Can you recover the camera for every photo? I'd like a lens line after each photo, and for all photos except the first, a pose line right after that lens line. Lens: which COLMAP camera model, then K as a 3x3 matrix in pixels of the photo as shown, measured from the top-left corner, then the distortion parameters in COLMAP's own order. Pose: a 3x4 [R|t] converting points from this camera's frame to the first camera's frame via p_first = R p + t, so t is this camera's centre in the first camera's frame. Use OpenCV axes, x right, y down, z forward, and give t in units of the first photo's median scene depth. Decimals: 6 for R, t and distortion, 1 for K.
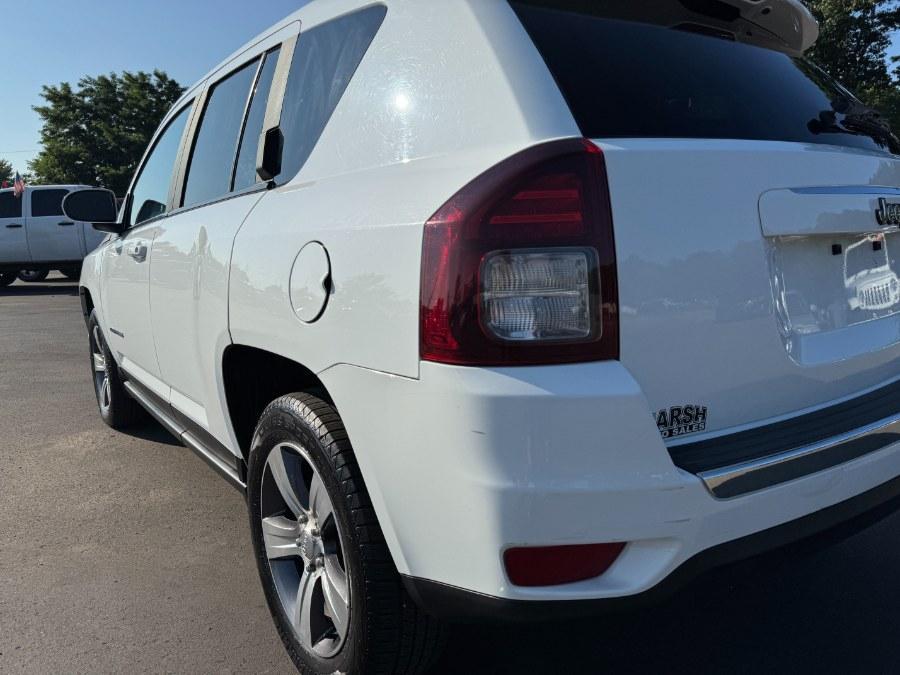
lens RADIAL K [[648.8, 0, 442.0], [0, 648.8, 332.5], [0, 0, 1]] dist [0.027888, -0.032916]
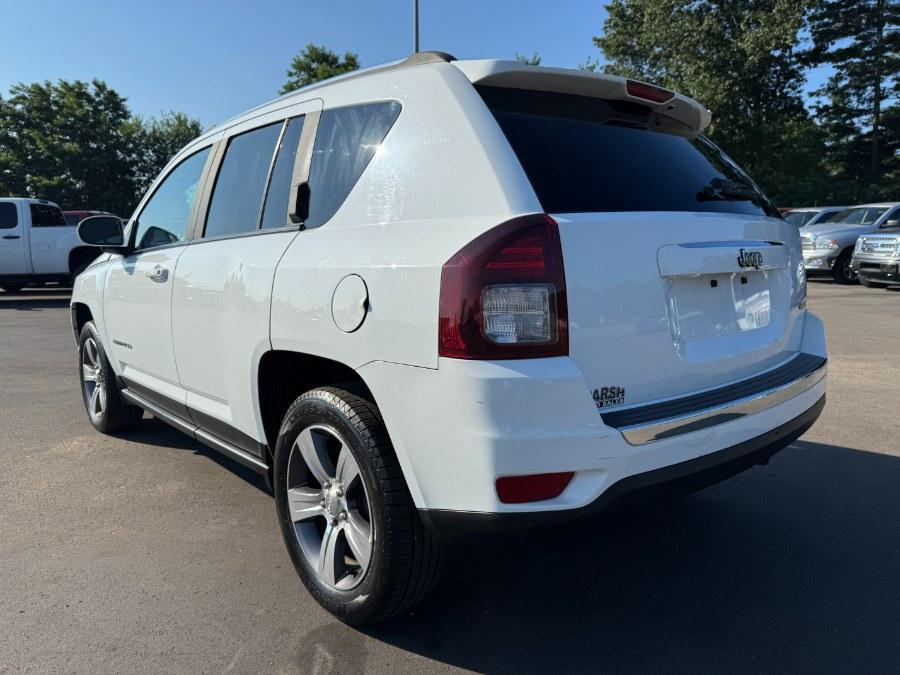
lens RADIAL K [[648.8, 0, 439.9], [0, 648.8, 324.6], [0, 0, 1]] dist [0.027888, -0.032916]
pose [[0.996676, 0.003837, 0.081377, -0.097063], [-0.000837, 0.999320, -0.036876, 0.014800], [-0.081463, 0.036685, 0.996001, -0.315861]]
